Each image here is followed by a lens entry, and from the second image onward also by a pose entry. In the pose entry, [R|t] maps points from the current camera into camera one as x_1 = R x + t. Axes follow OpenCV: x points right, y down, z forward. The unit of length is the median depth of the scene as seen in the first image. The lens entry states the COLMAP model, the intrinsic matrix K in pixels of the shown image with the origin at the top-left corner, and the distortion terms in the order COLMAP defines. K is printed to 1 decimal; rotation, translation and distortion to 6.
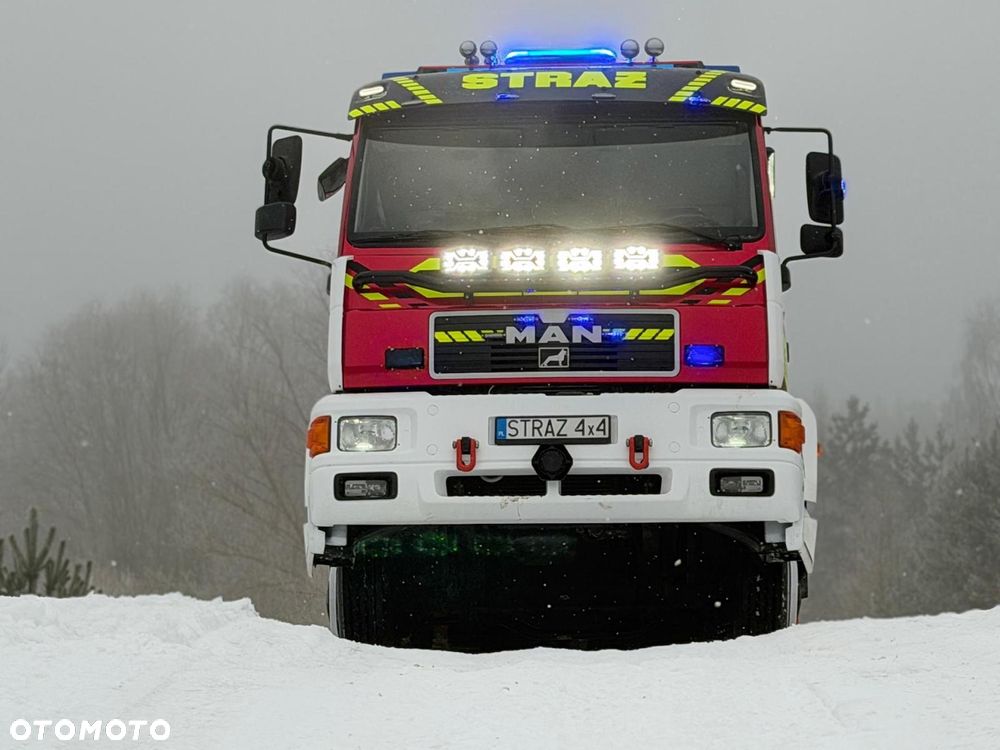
lens RADIAL K [[2938.9, 0, 497.5], [0, 2938.9, 375.6], [0, 0, 1]] dist [0.131465, 0.000000]
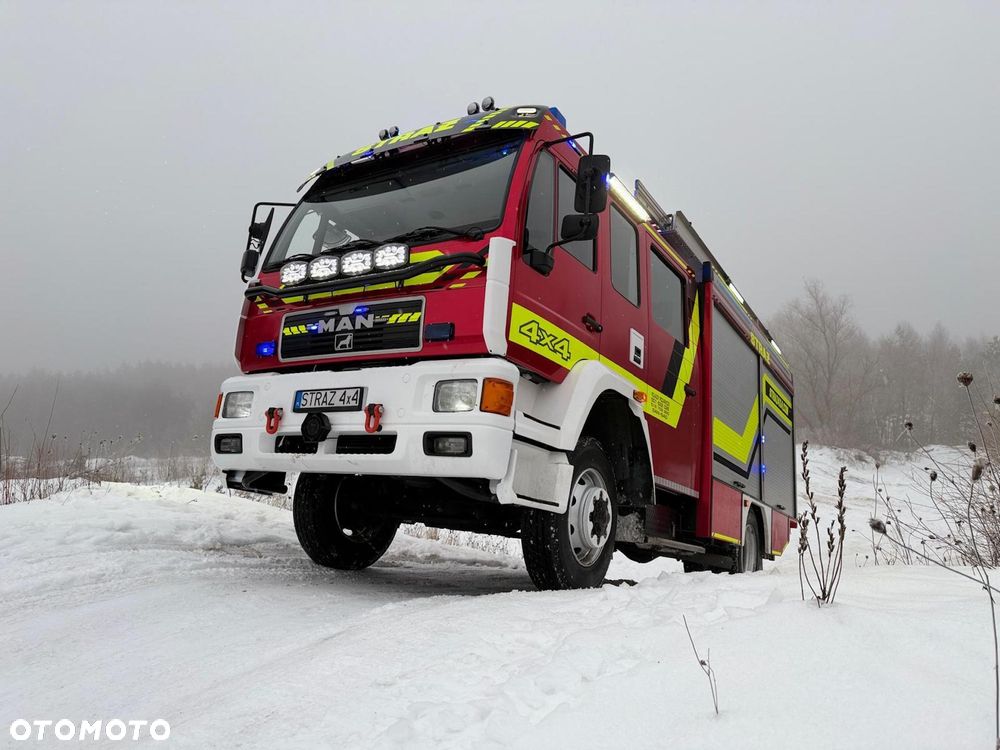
lens RADIAL K [[690.5, 0, 498.0], [0, 690.5, 377.4], [0, 0, 1]] dist [0.108629, -0.016622]
pose [[0.870236, -0.038618, -0.491120, 0.224970], [0.059147, 0.997902, 0.026339, 0.005282], [0.489072, -0.051969, 0.870694, 0.768743]]
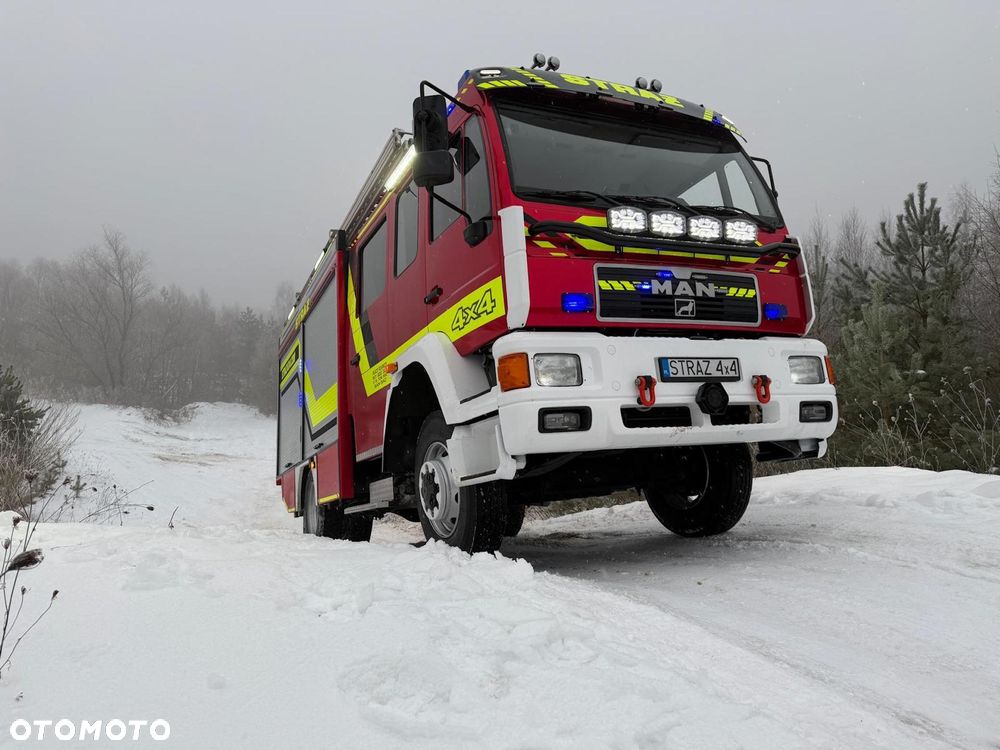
lens RADIAL K [[690.5, 0, 498.8], [0, 690.5, 369.4], [0, 0, 1]] dist [0.108629, -0.016622]
pose [[0.876039, 0.006874, 0.482192, -0.186365], [-0.051377, 0.995538, 0.079149, 0.000403], [-0.479496, -0.094111, 0.872483, 0.783429]]
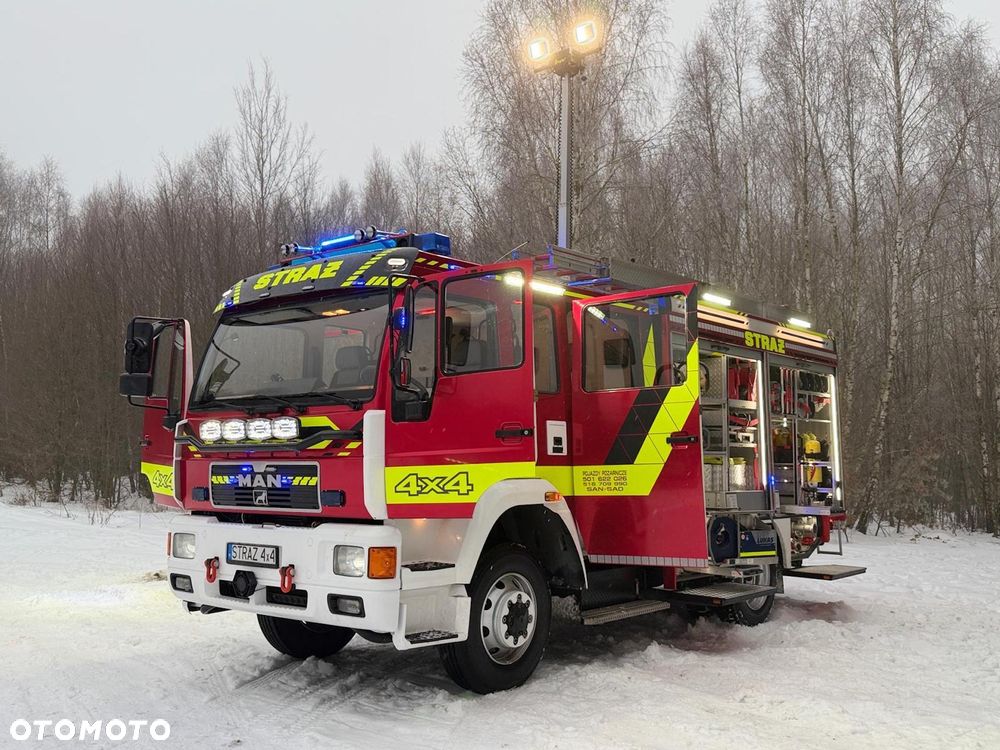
lens RADIAL K [[952.6, 0, 496.9], [0, 952.6, 371.6], [0, 0, 1]] dist [0.082229, 0.000000]
pose [[0.803911, -0.061195, -0.591593, 0.385517], [0.187728, 0.969951, 0.154769, -0.114365], [0.564345, -0.235479, 0.791242, 0.714258]]
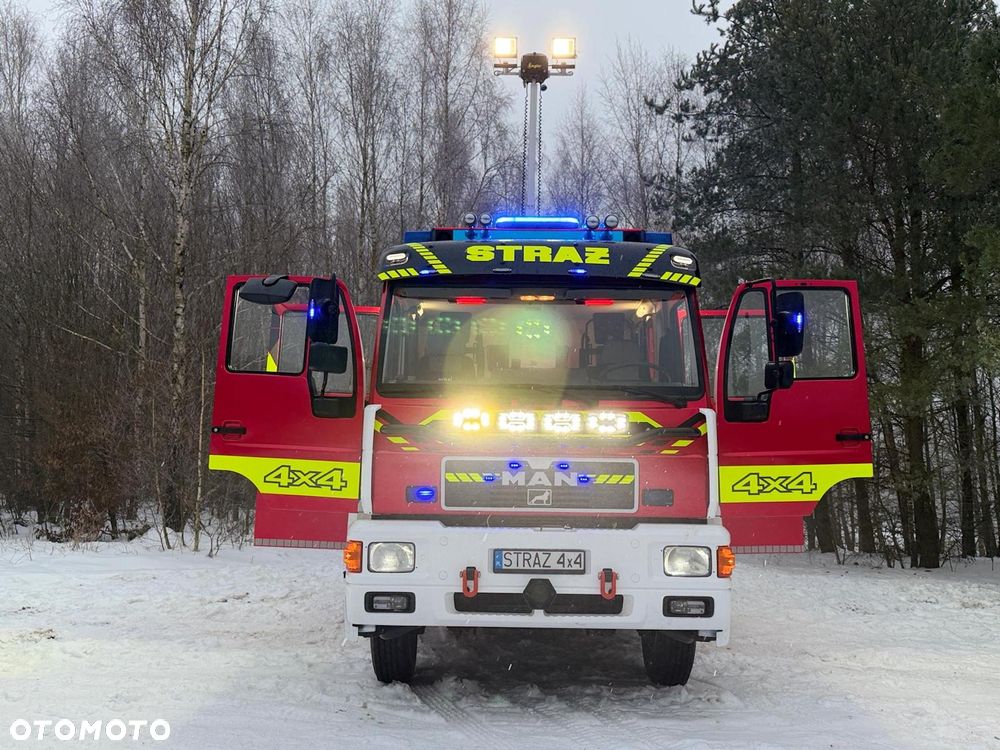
lens RADIAL K [[960.9, 0, 491.8], [0, 960.9, 381.2], [0, 0, 1]] dist [0.139908, 0.000000]
pose [[0.998412, 0.010820, 0.055282, -0.024966], [-0.022686, 0.975507, 0.218793, -0.145349], [-0.051561, -0.219700, 0.974204, 0.606748]]
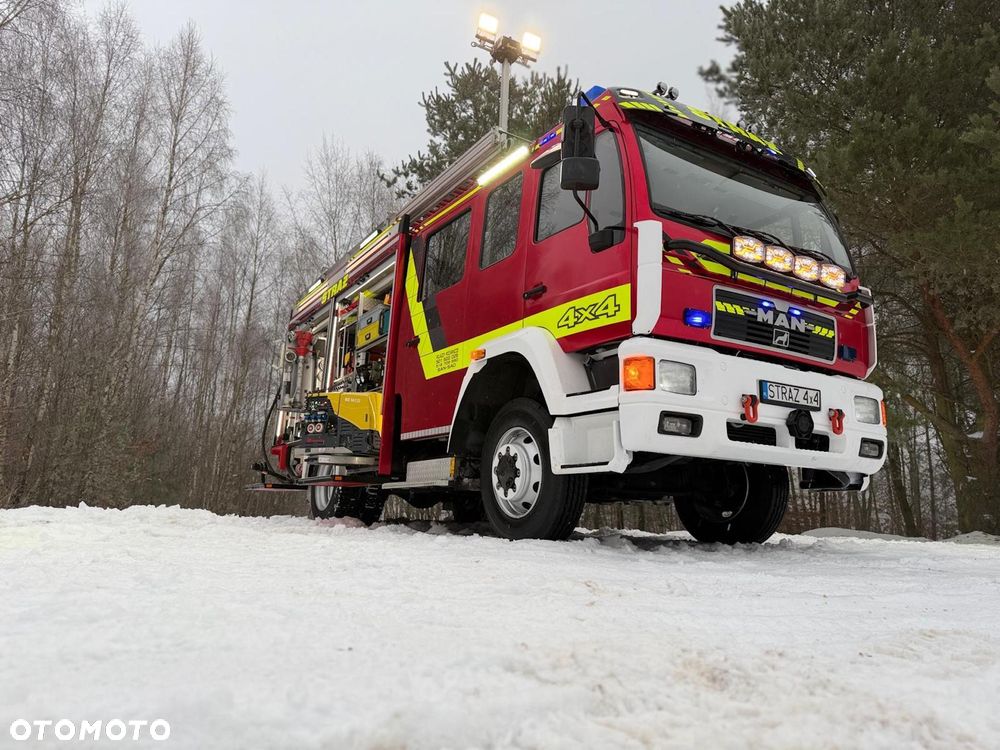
lens RADIAL K [[690.5, 0, 497.4], [0, 690.5, 375.7], [0, 0, 1]] dist [0.108629, -0.016622]
pose [[0.814255, 0.128415, 0.566126, -0.260230], [-0.199254, 0.977804, 0.064790, 0.015267], [-0.545241, -0.165558, 0.821768, 0.807177]]
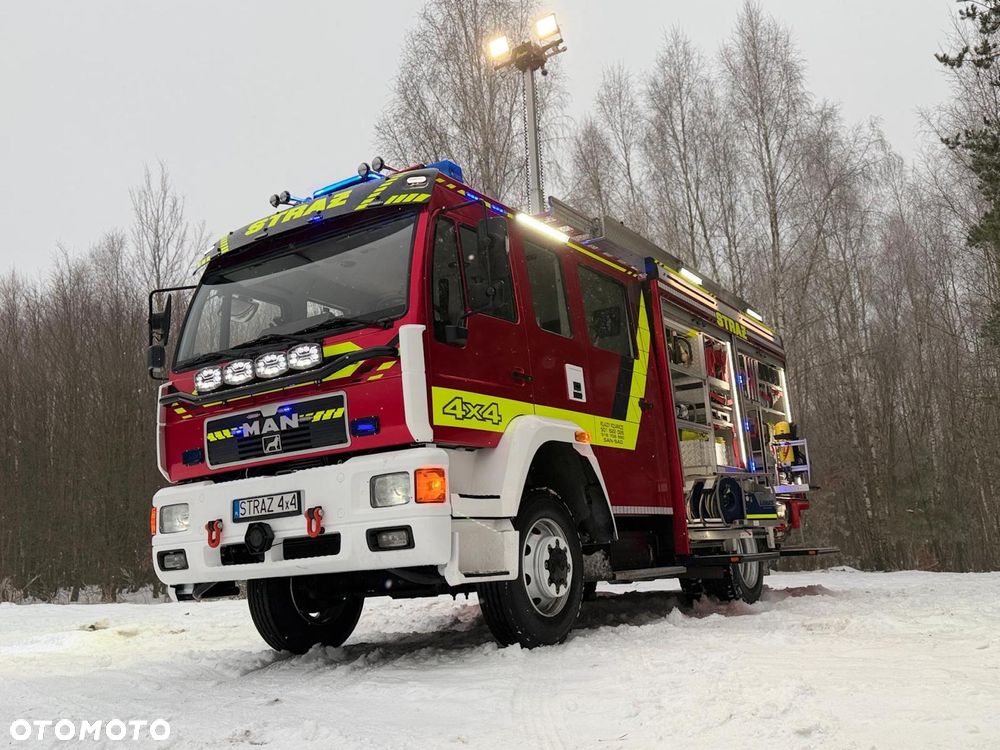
lens RADIAL K [[905.0, 0, 503.4], [0, 905.0, 375.7], [0, 0, 1]] dist [0.087064, 0.000000]
pose [[0.869345, -0.162619, -0.466684, 0.292811], [0.221247, 0.972461, 0.073281, -0.041319], [0.441915, -0.166959, 0.881383, 0.703585]]
